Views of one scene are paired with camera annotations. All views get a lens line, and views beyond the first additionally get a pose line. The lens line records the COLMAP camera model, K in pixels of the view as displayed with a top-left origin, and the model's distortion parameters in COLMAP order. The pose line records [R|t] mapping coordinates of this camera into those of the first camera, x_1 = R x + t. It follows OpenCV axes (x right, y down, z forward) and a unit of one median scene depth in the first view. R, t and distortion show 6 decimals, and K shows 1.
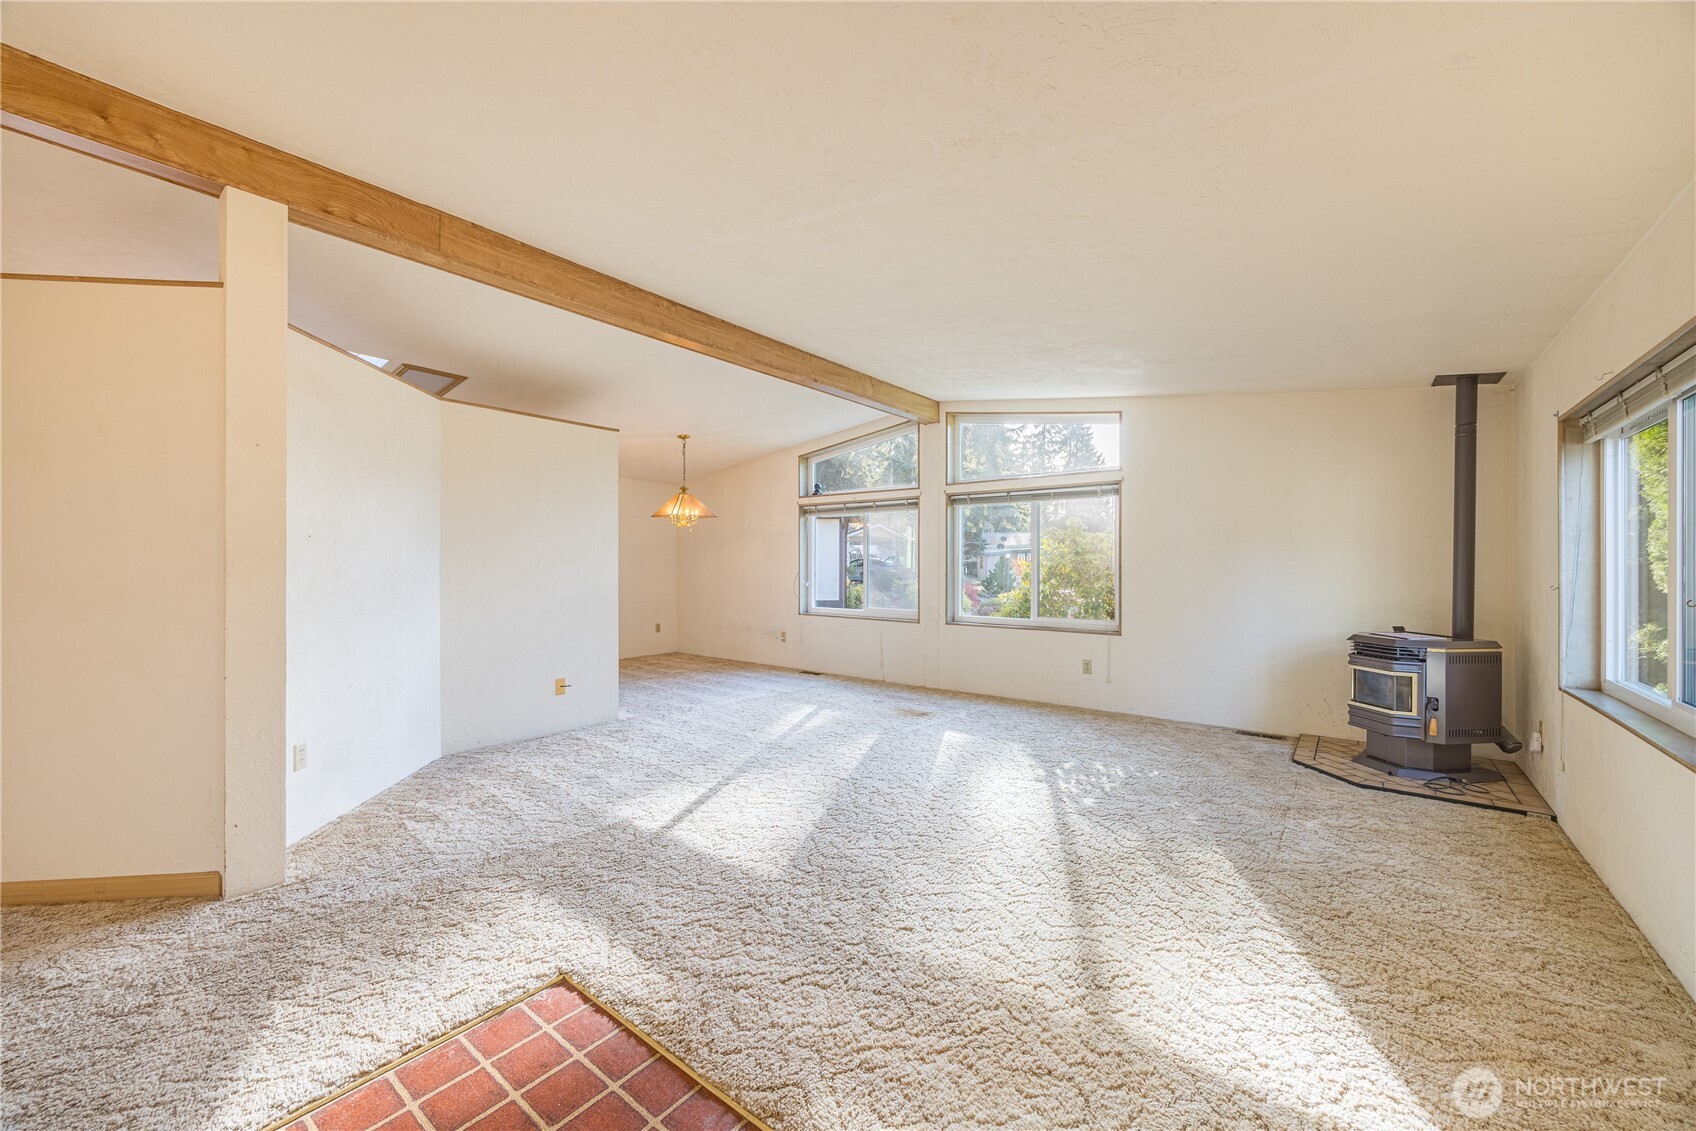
lens RADIAL K [[648.2, 0, 853.3], [0, 648.2, 563.2], [0, 0, 1]] dist [-0.000709, 0.000047]
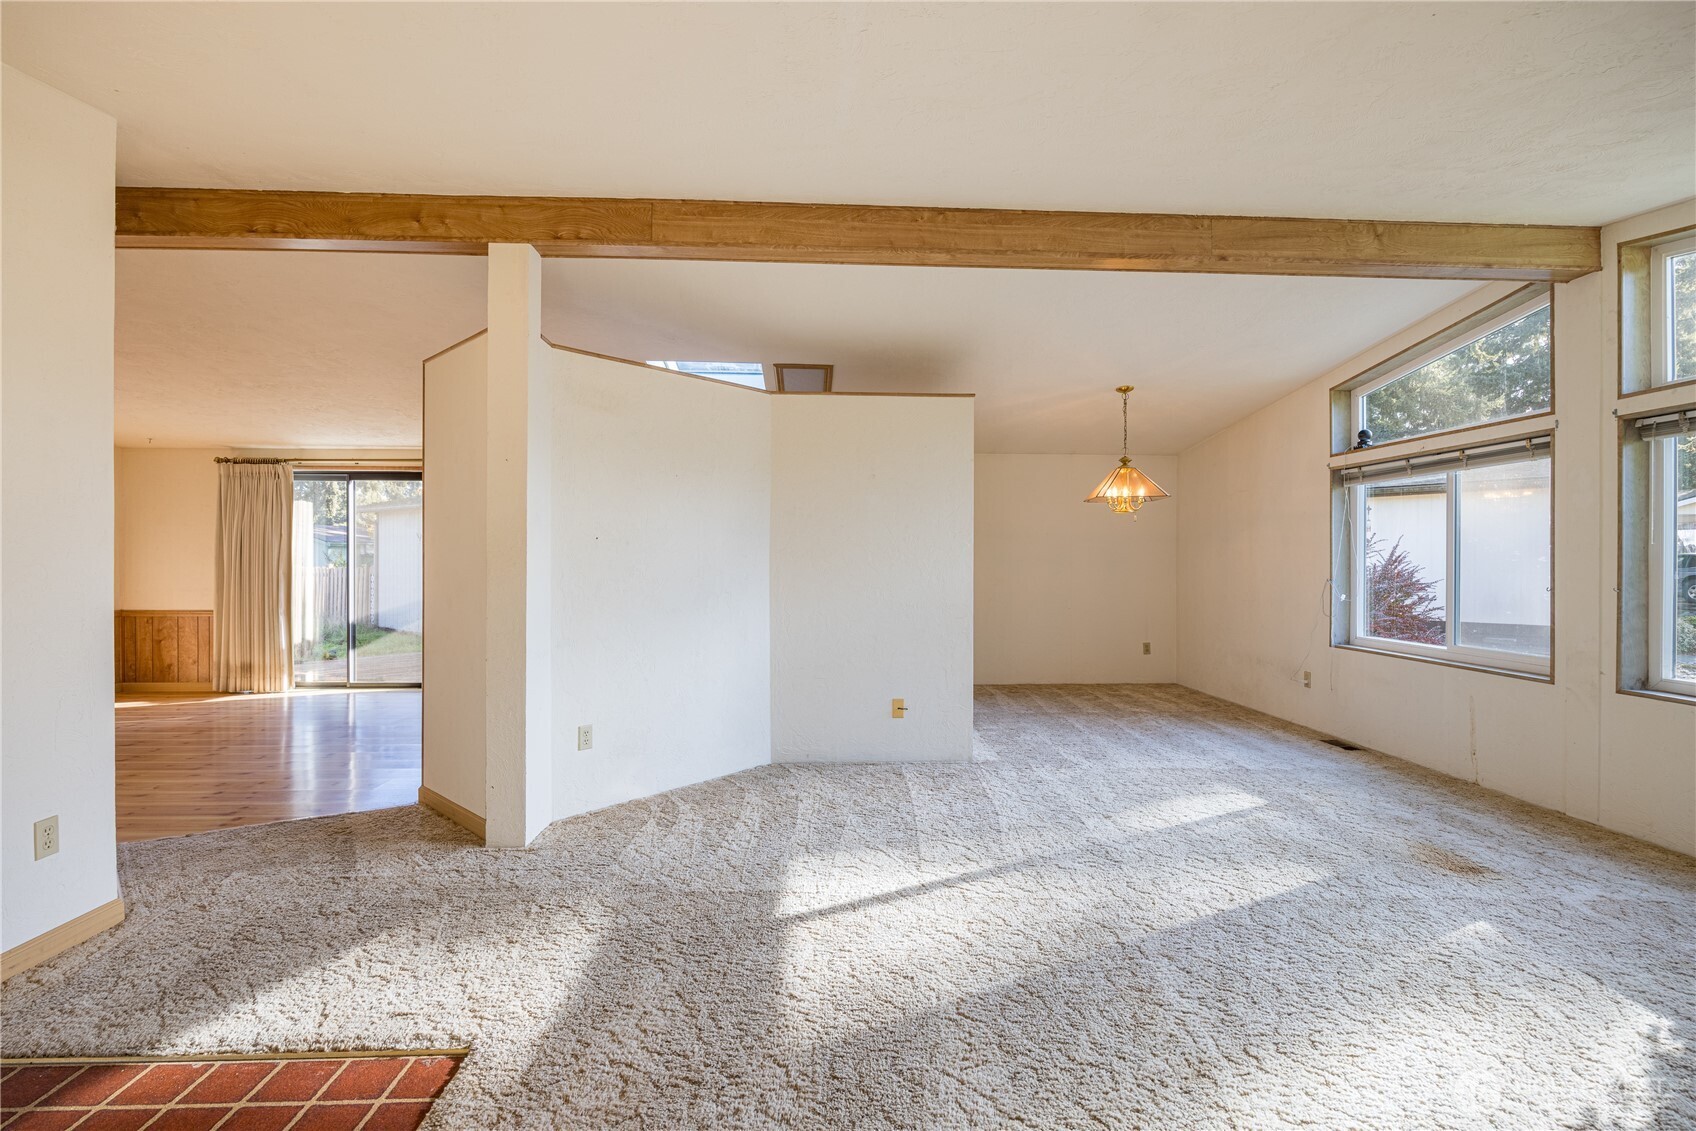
lens RADIAL K [[759.0, 0, 851.1], [0, 759.0, 562.1], [0, 0, 1]] dist [-0.012087, 0.000354]
pose [[0.657460, -0.000237, -0.753489, 0.320647], [-0.000569, 1.000000, -0.000811, -0.000175], [0.753489, 0.000962, 0.657460, 0.376470]]
